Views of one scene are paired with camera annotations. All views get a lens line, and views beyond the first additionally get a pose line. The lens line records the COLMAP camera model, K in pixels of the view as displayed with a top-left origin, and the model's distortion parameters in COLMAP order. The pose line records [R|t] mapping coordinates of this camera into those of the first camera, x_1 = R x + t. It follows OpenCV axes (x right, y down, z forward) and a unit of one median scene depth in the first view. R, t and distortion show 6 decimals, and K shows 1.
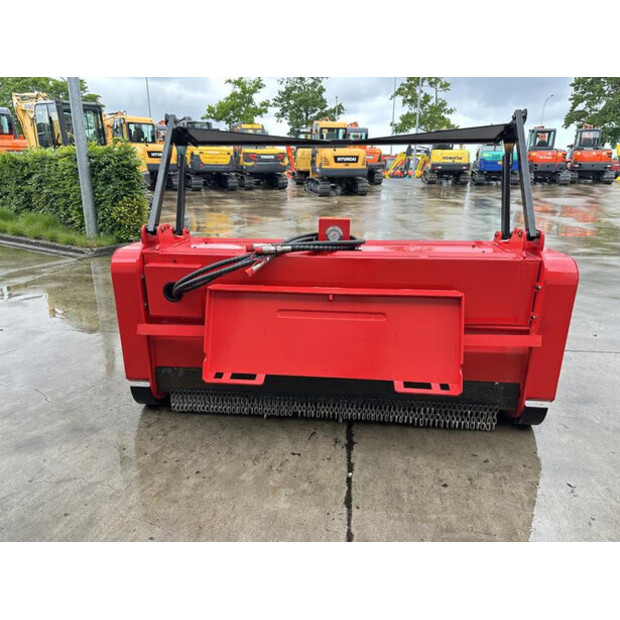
lens RADIAL K [[427.5, 0, 311.8], [0, 427.5, 310.0], [0, 0, 1]] dist [0.009786, -0.019465]
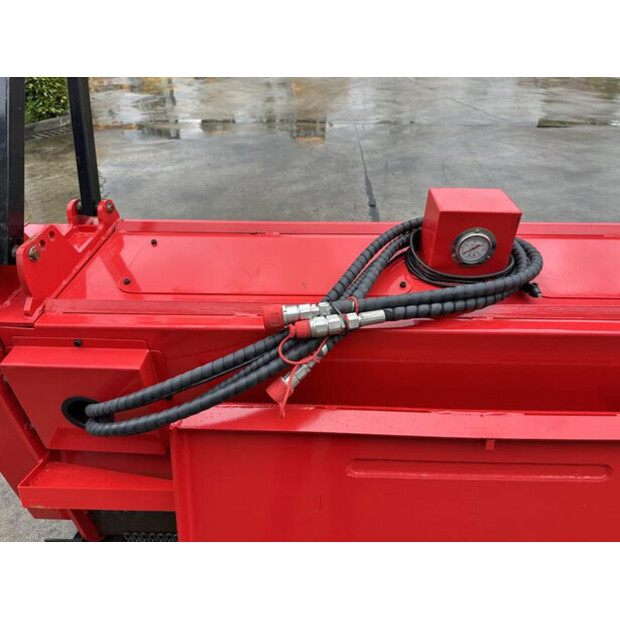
lens RADIAL K [[457.5, 0, 309.0], [0, 457.5, 310.3], [0, 0, 1]] dist [-0.043356, -0.002101]
pose [[0.998621, -0.041172, 0.032587, -0.057556], [0.028902, 0.949150, 0.313495, -0.125327], [-0.043837, -0.312121, 0.949030, 0.287726]]
